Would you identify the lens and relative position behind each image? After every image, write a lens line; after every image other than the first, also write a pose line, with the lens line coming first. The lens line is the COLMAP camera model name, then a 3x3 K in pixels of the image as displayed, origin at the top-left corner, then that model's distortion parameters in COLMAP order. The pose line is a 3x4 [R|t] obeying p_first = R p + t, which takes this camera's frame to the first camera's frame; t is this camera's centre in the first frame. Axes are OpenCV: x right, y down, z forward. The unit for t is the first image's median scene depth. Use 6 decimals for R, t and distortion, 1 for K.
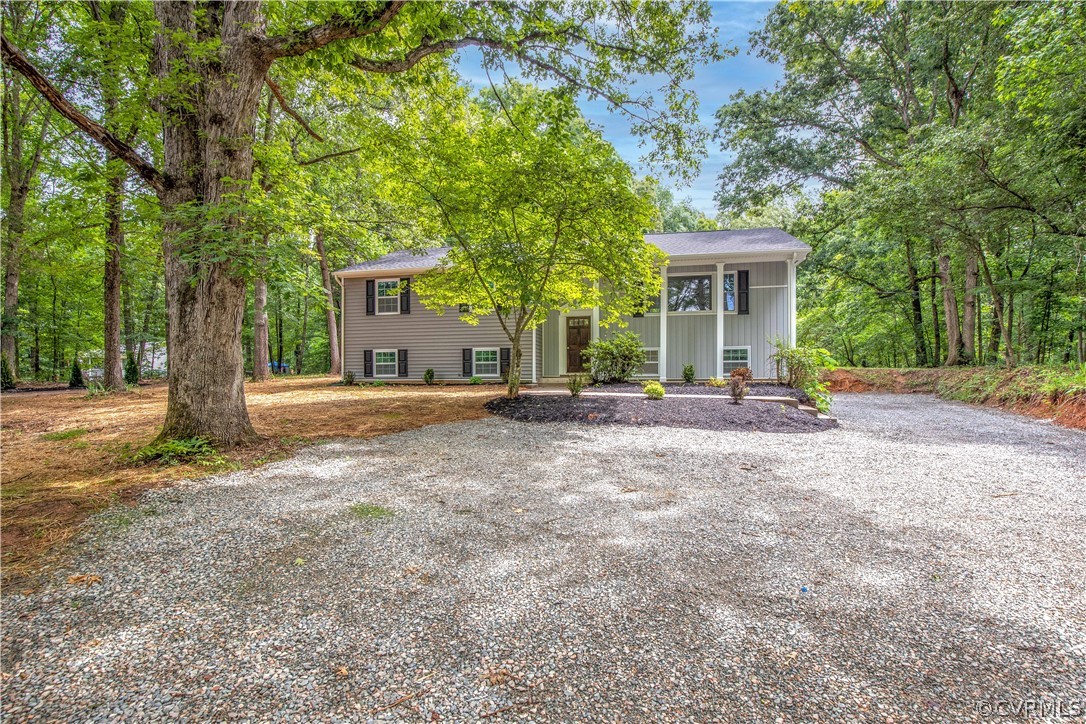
lens RADIAL K [[501.6, 0, 540.6], [0, 501.6, 373.5], [0, 0, 1]] dist [-0.025545, 0.001092]
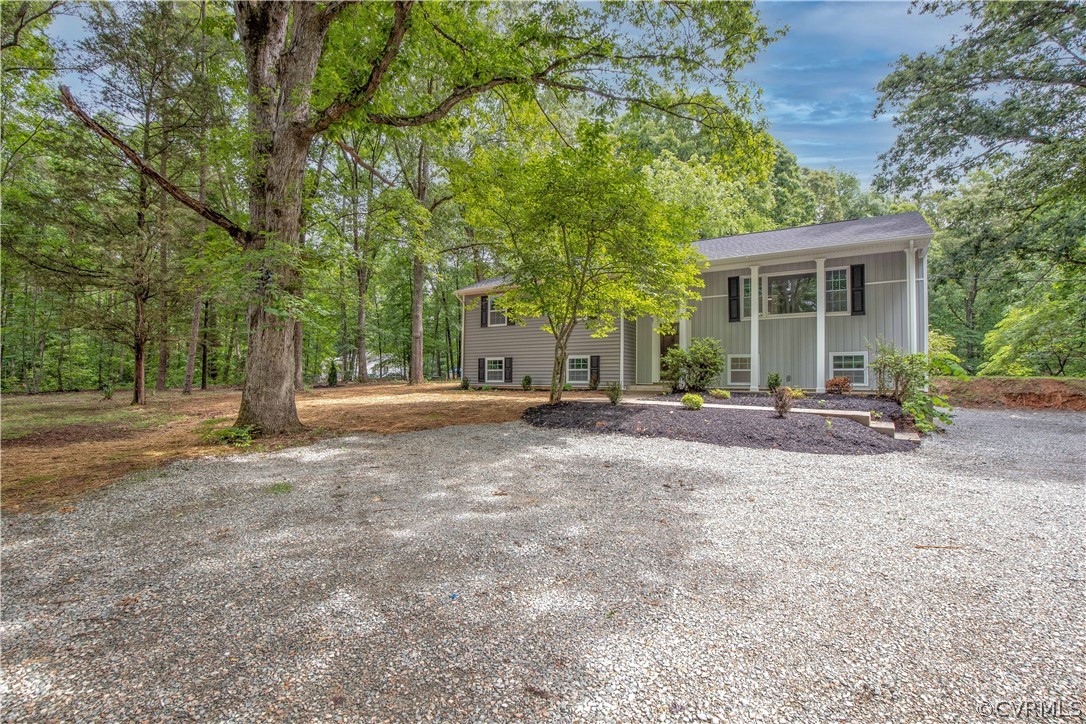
lens RADIAL K [[491.8, 0, 543.0], [0, 491.8, 362.0], [0, 0, 1]] dist [-0.025014, 0.000757]
pose [[0.933830, -0.001992, -0.357711, 0.241811], [-0.010995, 0.999352, -0.034268, -0.002998], [0.357548, 0.035933, 0.933203, 0.024218]]
